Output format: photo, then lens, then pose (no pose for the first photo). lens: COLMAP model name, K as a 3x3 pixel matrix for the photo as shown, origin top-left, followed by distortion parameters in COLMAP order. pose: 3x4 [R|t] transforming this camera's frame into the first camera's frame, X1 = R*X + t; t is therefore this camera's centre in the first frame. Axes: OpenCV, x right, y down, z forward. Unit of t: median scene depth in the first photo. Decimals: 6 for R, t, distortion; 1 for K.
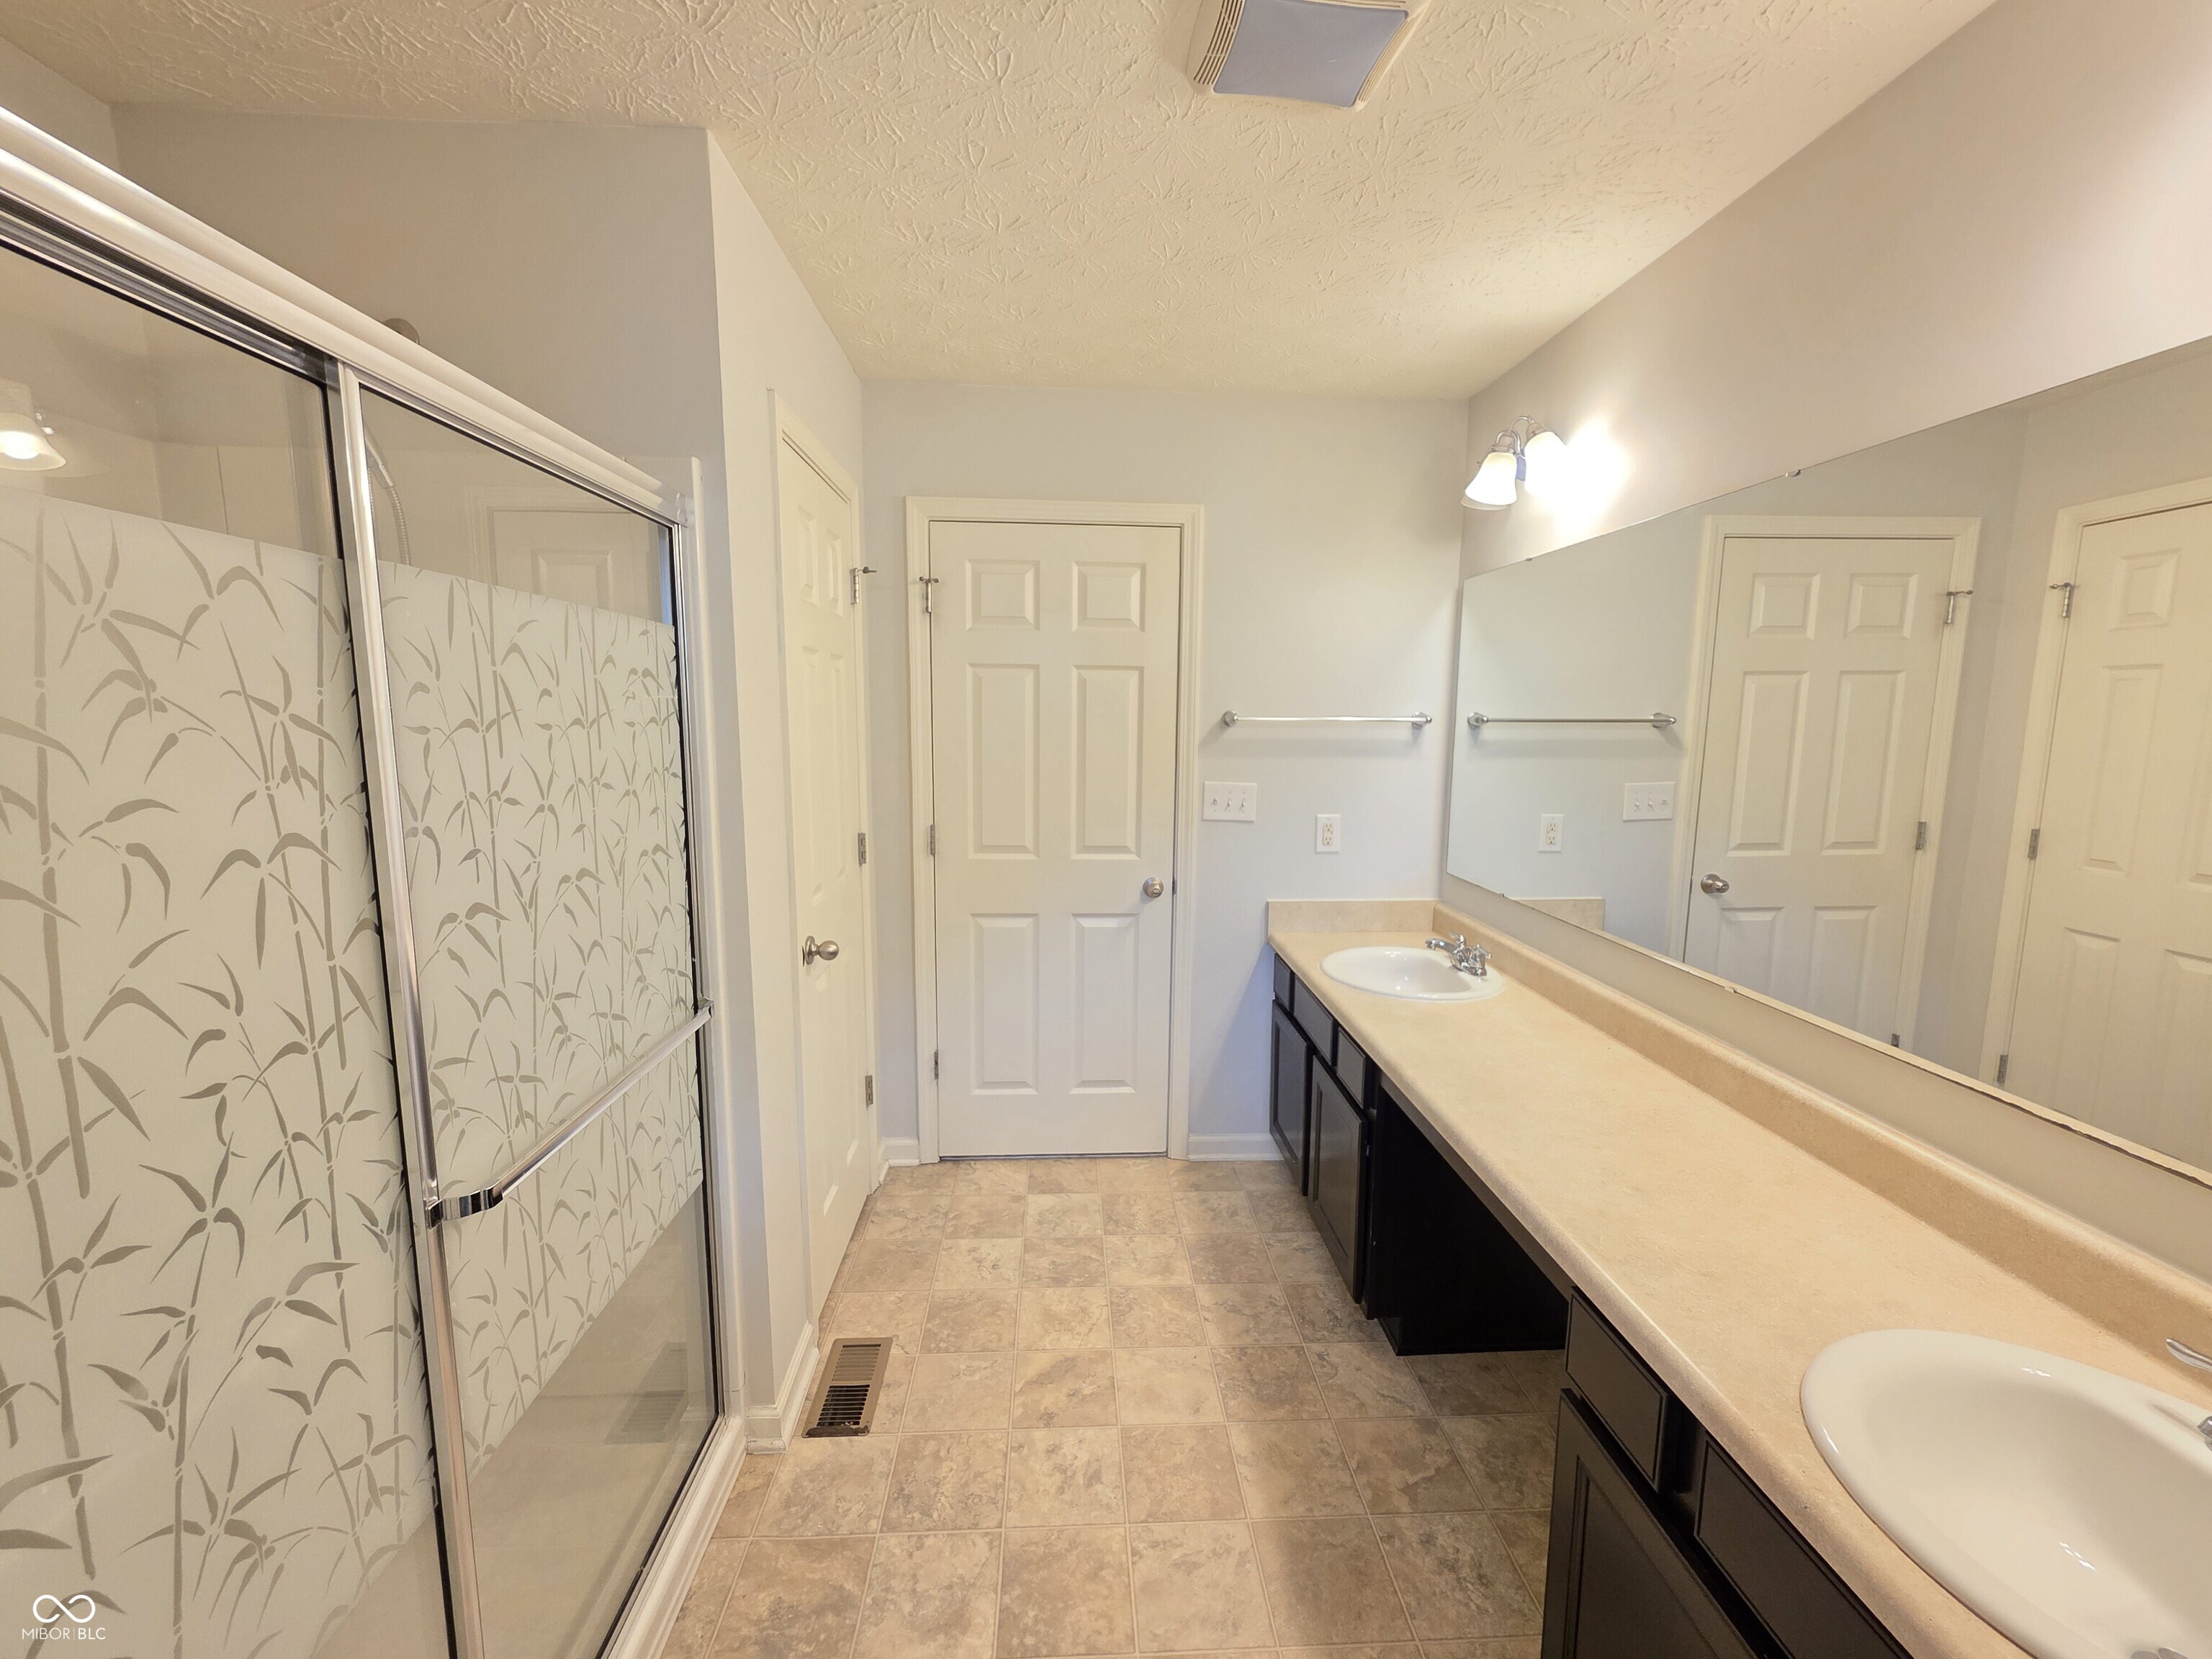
lens RADIAL K [[883.5, 0, 1105.8], [0, 883.5, 828.5], [0, 0, 1]] dist [-0.000824, 0.000653]
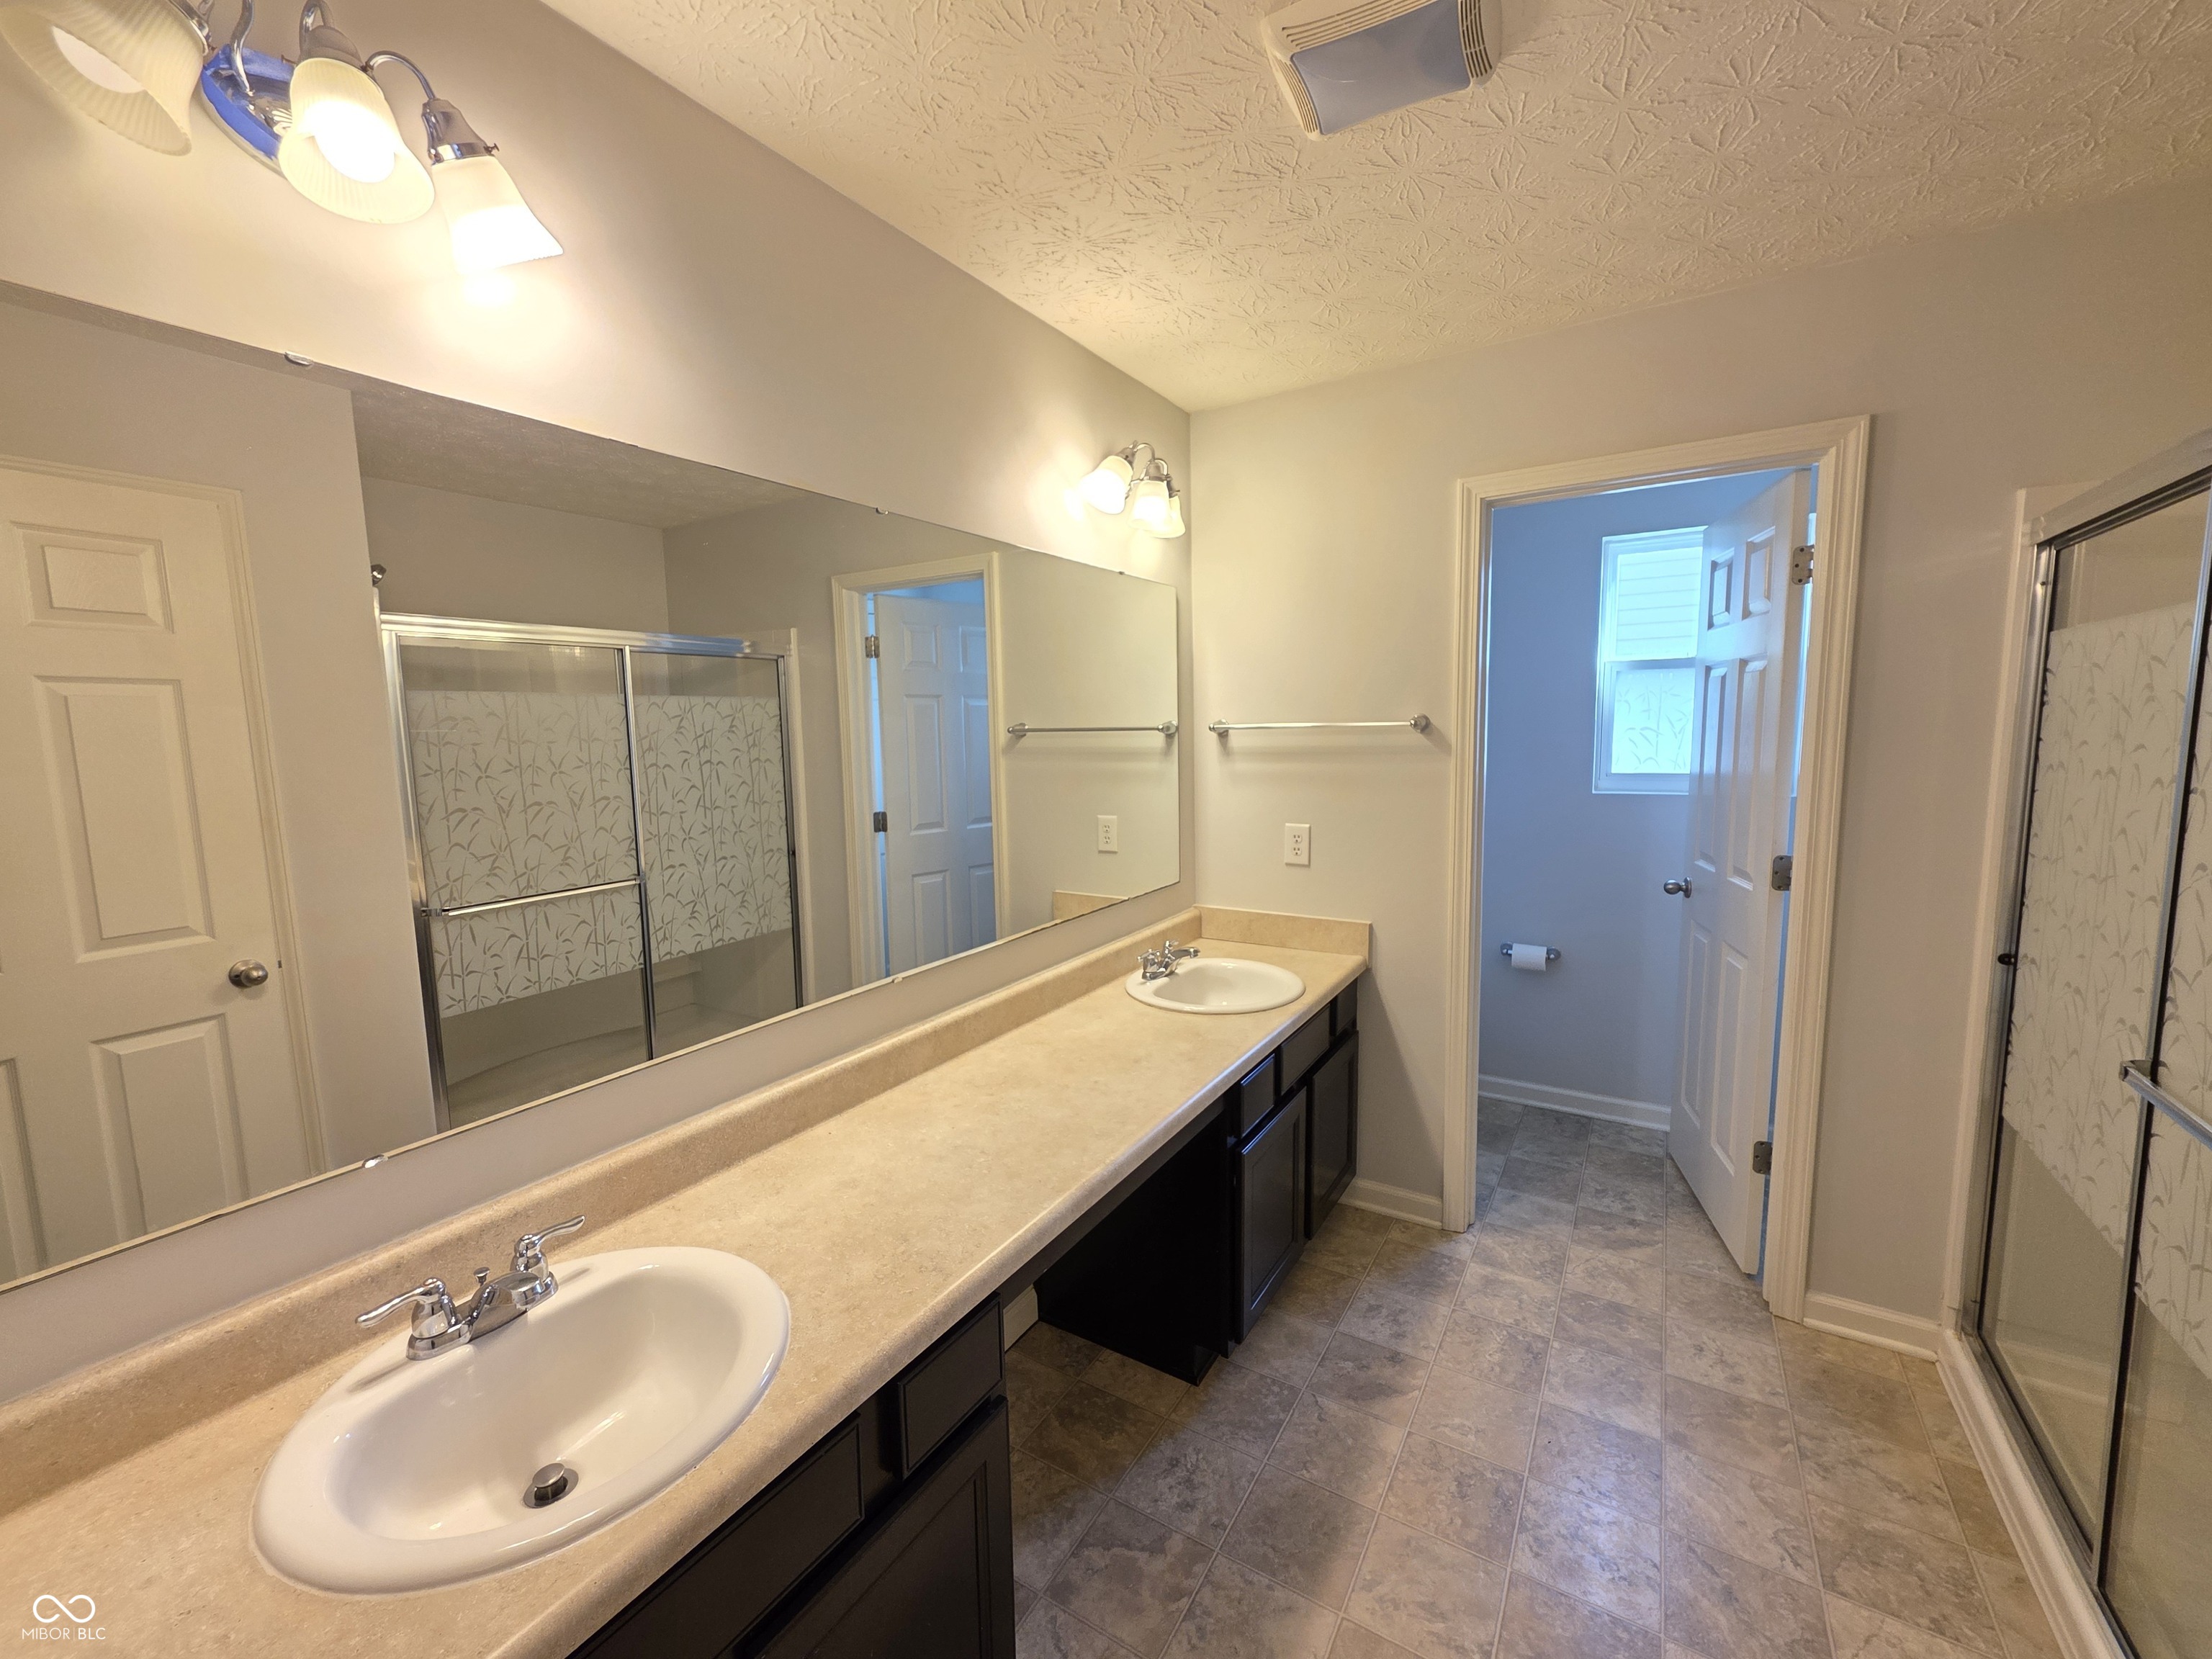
lens RADIAL K [[883.5, 0, 1113.2], [0, 883.5, 863.8], [0, 0, 1]] dist [-0.000824, 0.000653]
pose [[-0.824421, -0.088126, 0.559074, -0.095595], [0.075739, 0.961741, 0.263284, -0.241579], [-0.560887, 0.259400, -0.786205, 1.920018]]
